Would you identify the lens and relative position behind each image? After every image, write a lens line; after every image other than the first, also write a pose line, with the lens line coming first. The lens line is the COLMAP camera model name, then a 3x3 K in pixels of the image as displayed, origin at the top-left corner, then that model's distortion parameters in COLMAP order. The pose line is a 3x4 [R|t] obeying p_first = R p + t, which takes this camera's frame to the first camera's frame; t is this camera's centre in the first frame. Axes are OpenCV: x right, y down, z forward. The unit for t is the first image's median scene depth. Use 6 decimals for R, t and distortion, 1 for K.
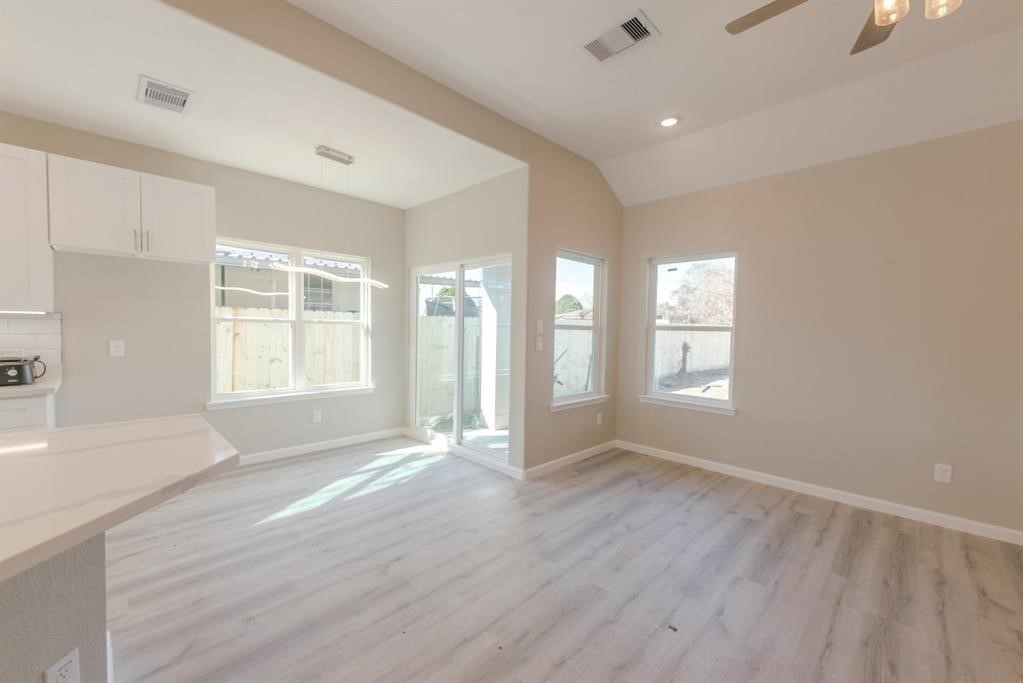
lens RADIAL K [[407.0, 0, 512.7], [0, 407.0, 342.9], [0, 0, 1]] dist [0.011709, -0.004031]
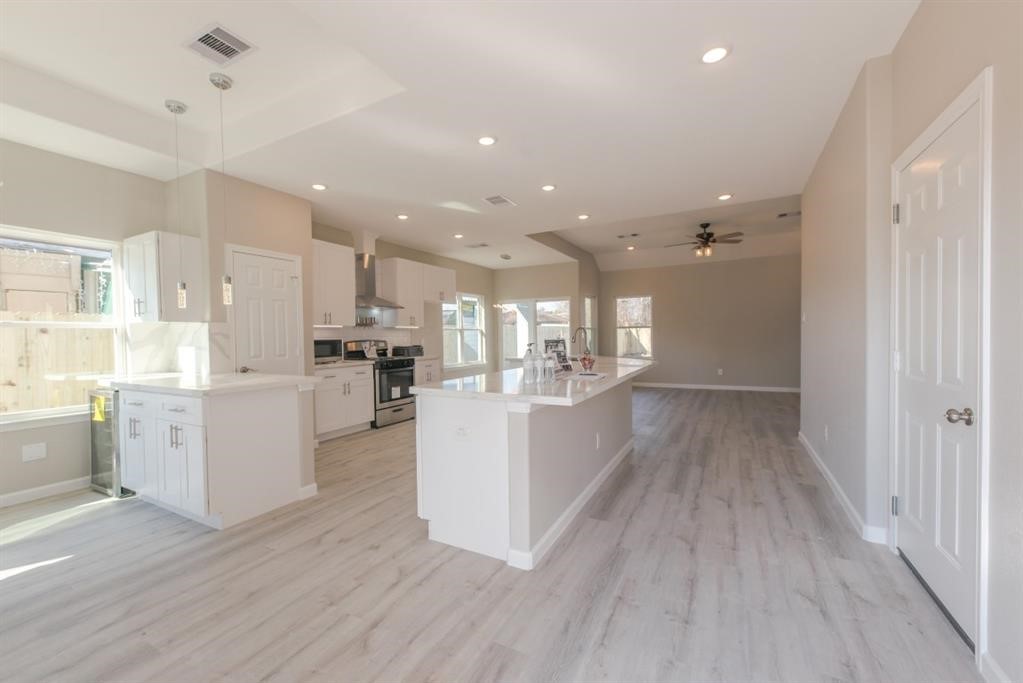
lens RADIAL K [[407.0, 0, 512.7], [0, 407.0, 342.9], [0, 0, 1]] dist [0.011709, -0.004031]
pose [[0.956372, -0.039995, 0.289402, -1.085127], [0.045132, 0.998919, -0.011096, 0.058573], [-0.288645, 0.023673, 0.957143, -1.224608]]
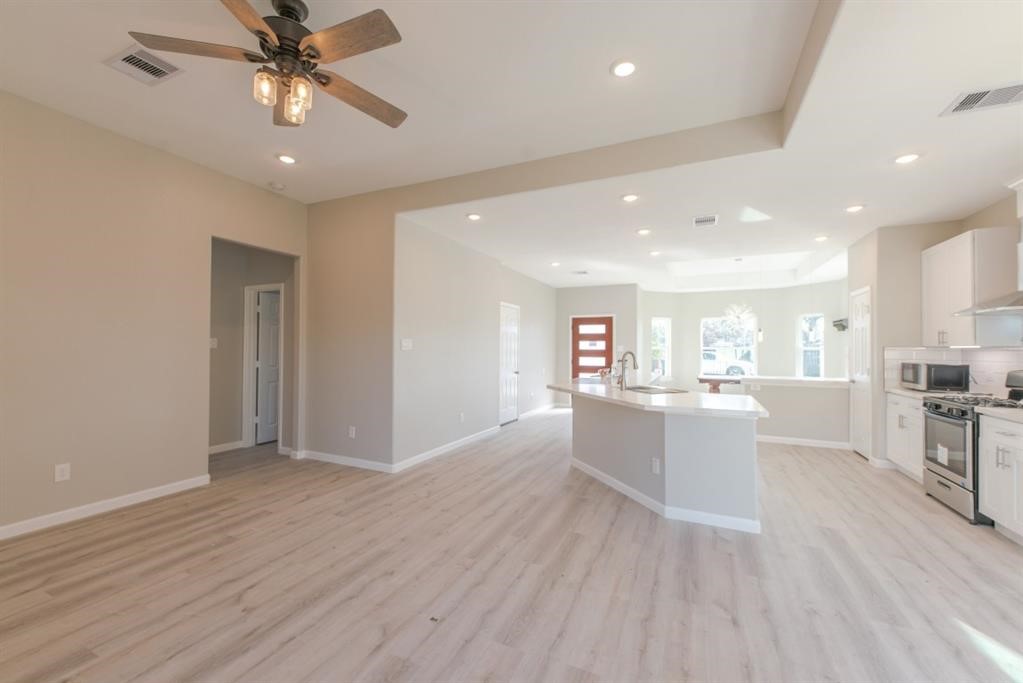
lens RADIAL K [[407.0, 0, 512.7], [0, 407.0, 342.9], [0, 0, 1]] dist [0.011709, -0.004031]
pose [[-0.935764, -0.031828, -0.351188, 0.324243], [-0.038962, 0.999153, 0.013265, -0.030485], [0.350468, 0.026096, -0.936211, 1.117829]]
